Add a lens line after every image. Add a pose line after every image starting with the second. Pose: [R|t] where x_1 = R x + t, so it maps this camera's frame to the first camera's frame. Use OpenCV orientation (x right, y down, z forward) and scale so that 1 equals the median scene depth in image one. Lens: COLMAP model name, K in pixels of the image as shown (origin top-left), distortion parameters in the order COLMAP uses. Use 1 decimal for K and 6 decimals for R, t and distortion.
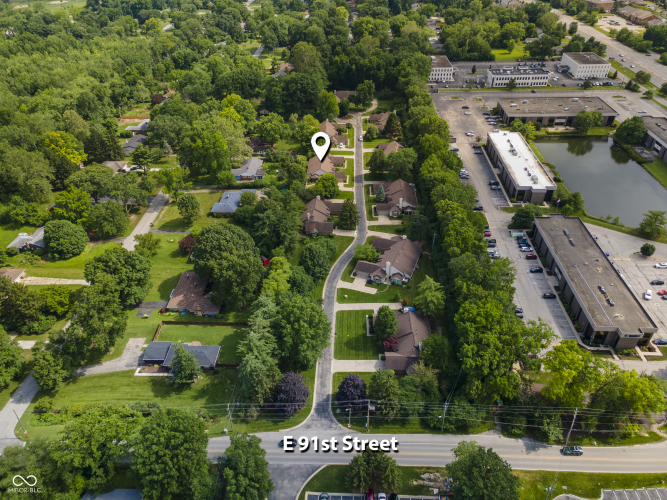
lens RADIAL K [[483.0, 0, 333.5], [0, 483.0, 250.0], [0, 0, 1]] dist [0.033706, 0.006732]
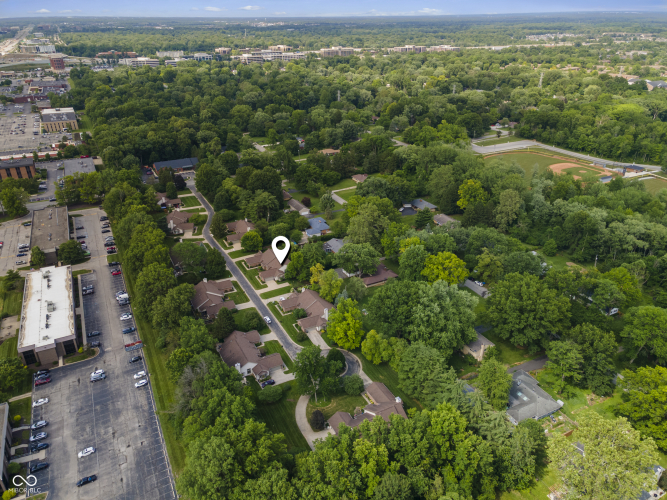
lens RADIAL K [[483.0, 0, 333.5], [0, 483.0, 250.0], [0, 0, 1]] dist [0.033706, 0.006732]
pose [[-0.869451, 0.234145, -0.435006, 0.295981], [-0.274527, 0.503073, 0.819483, -1.022147], [0.410718, 0.831922, -0.373118, 1.407940]]
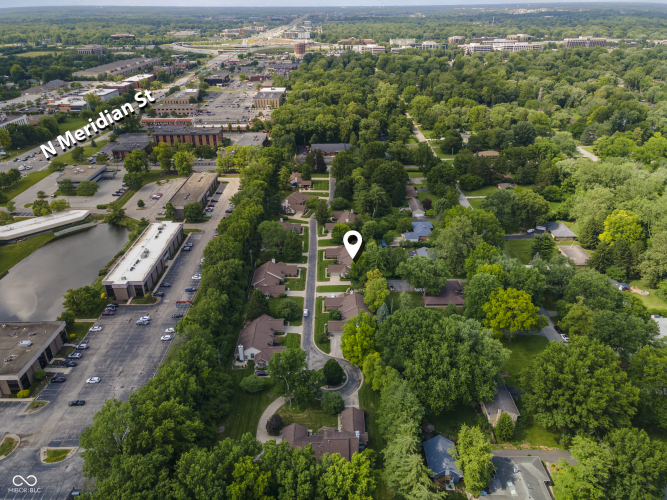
lens RADIAL K [[483.0, 0, 333.5], [0, 483.0, 250.0], [0, 0, 1]] dist [0.033706, 0.006732]
pose [[-0.998765, 0.039016, -0.030745, 0.040186], [-0.009613, 0.455419, 0.890225, -1.034333], [0.048735, 0.889422, -0.454482, 1.433125]]
